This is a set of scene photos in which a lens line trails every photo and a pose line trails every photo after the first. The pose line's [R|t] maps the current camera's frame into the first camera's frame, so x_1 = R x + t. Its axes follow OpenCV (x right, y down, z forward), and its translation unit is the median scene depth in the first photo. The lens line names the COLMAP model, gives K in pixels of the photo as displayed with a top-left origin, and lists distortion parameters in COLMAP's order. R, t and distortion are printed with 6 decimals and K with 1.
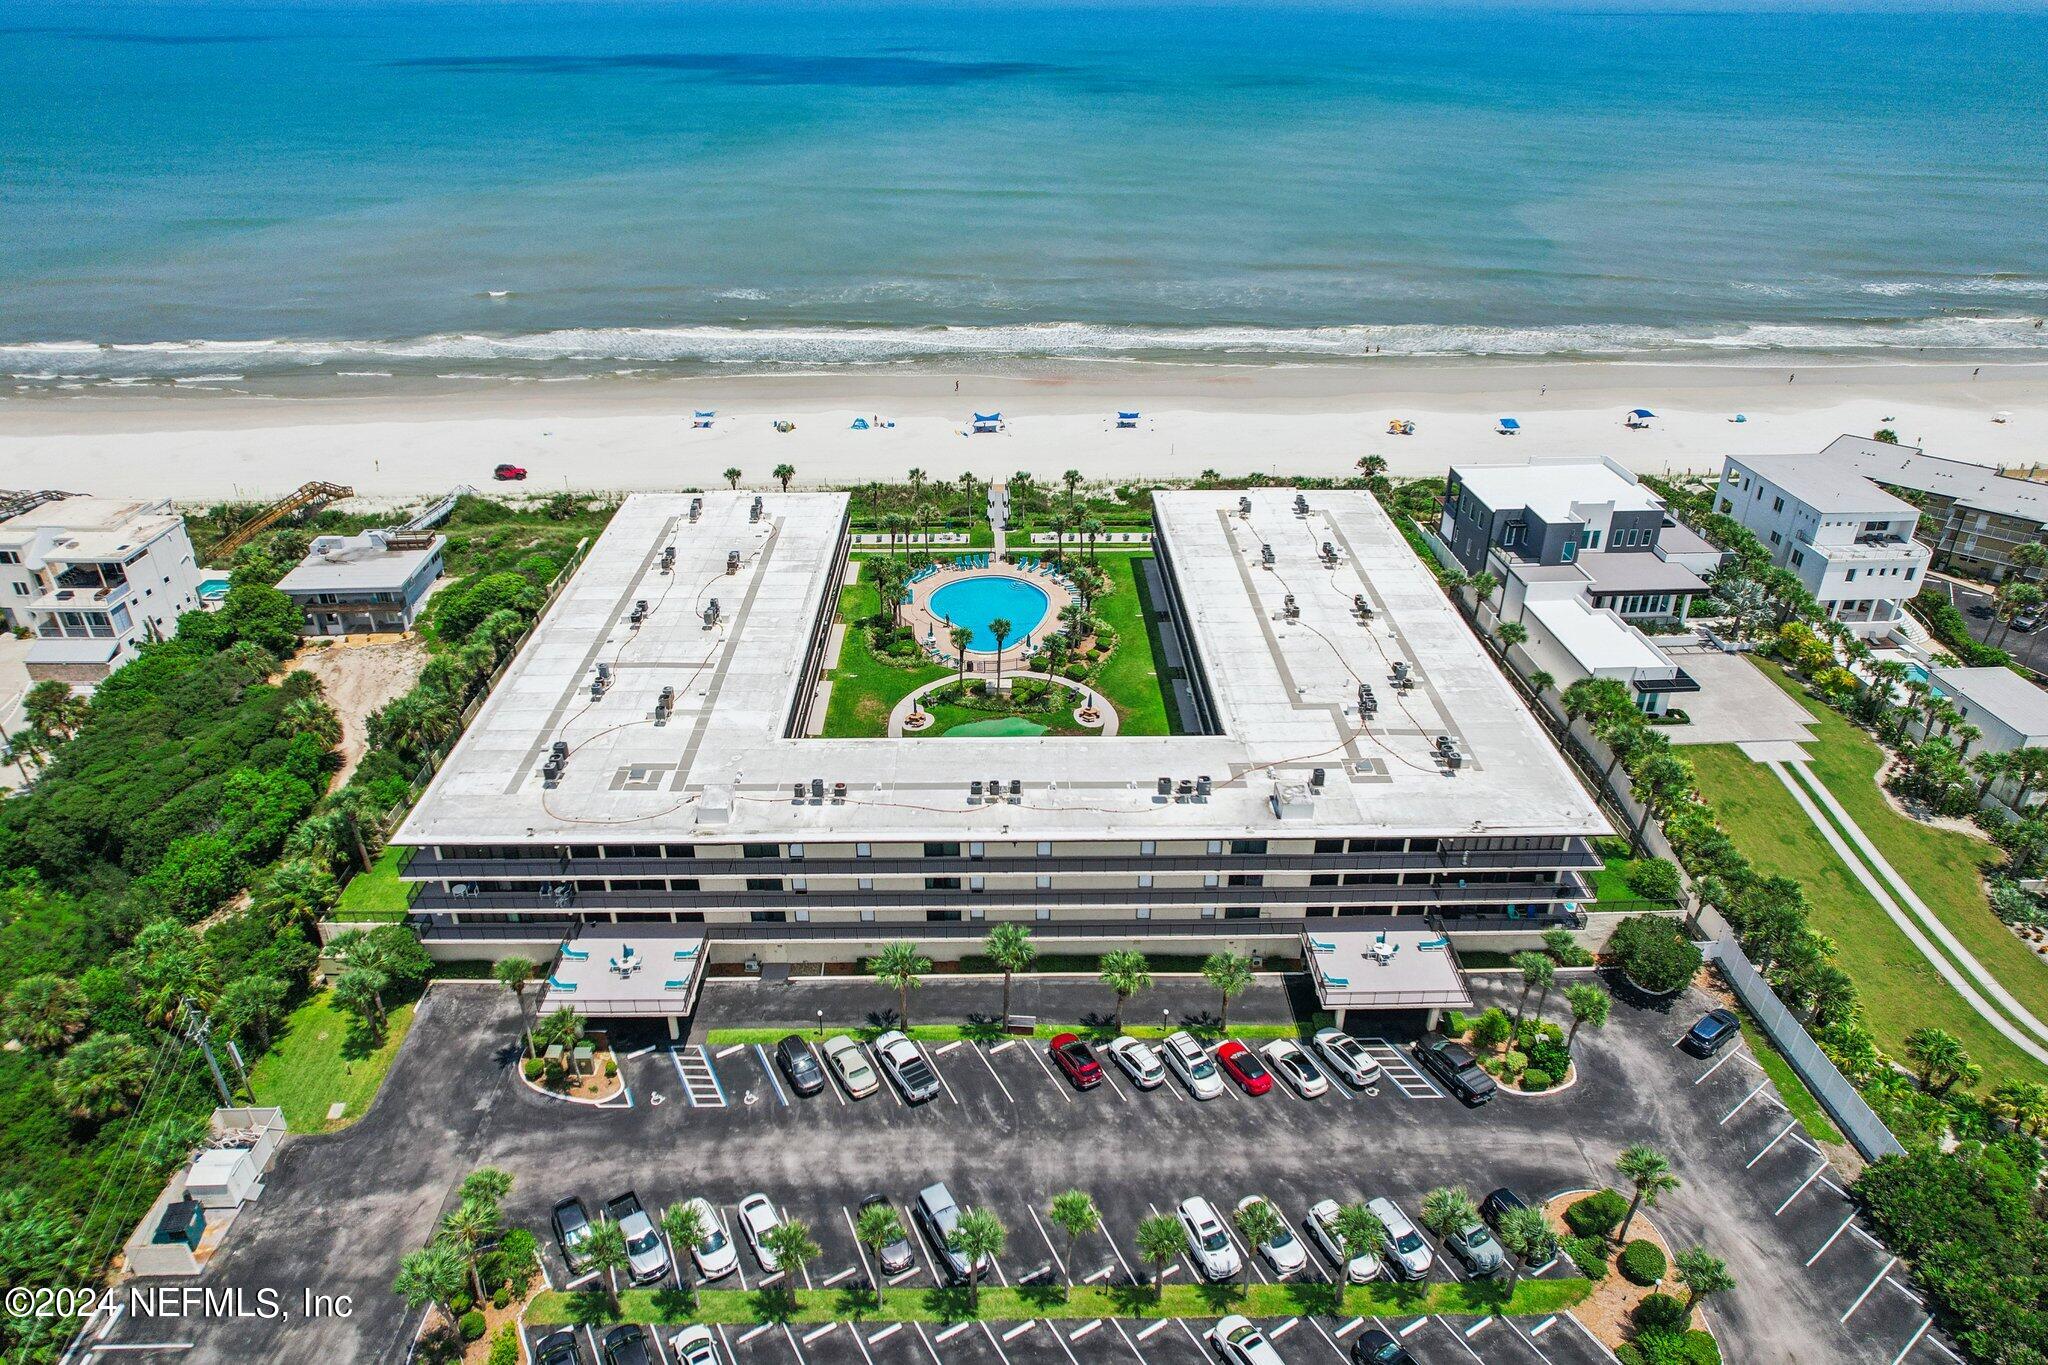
lens RADIAL K [[1290.8, 0, 1024.0], [0, 1290.8, 682.5], [0, 0, 1]] dist [-0.082450, 0.067413]
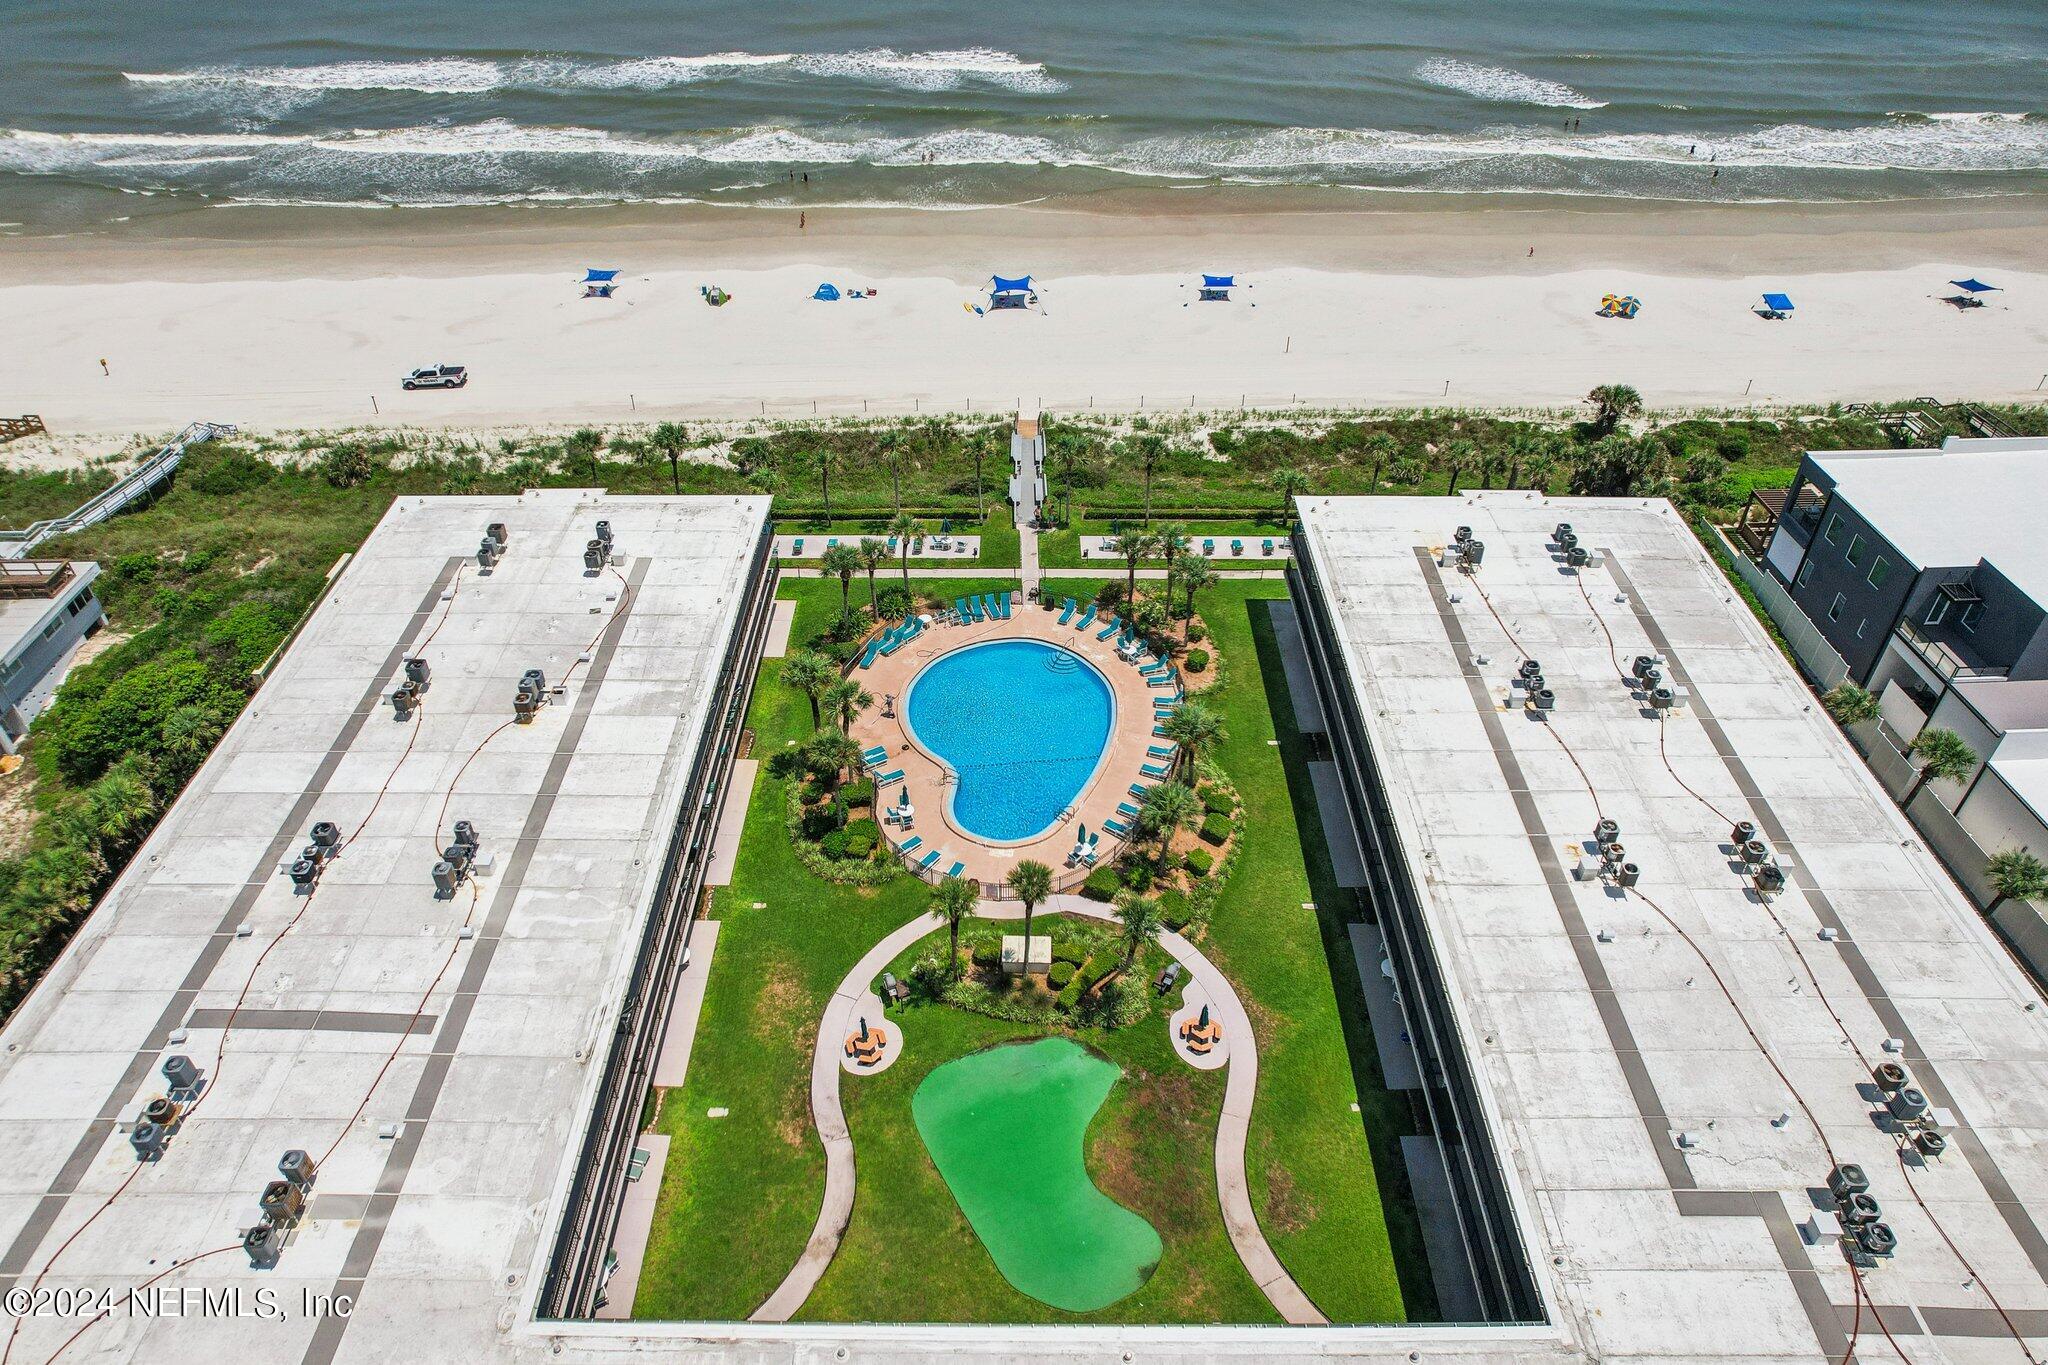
lens RADIAL K [[1290.8, 0, 1024.0], [0, 1290.8, 682.5], [0, 0, 1]] dist [-0.082450, 0.067413]
pose [[0.999773, 0.012784, -0.017071, -0.011525], [-0.009588, 0.984397, 0.175700, -0.177869], [0.019051, -0.175497, 0.984296, 0.444696]]
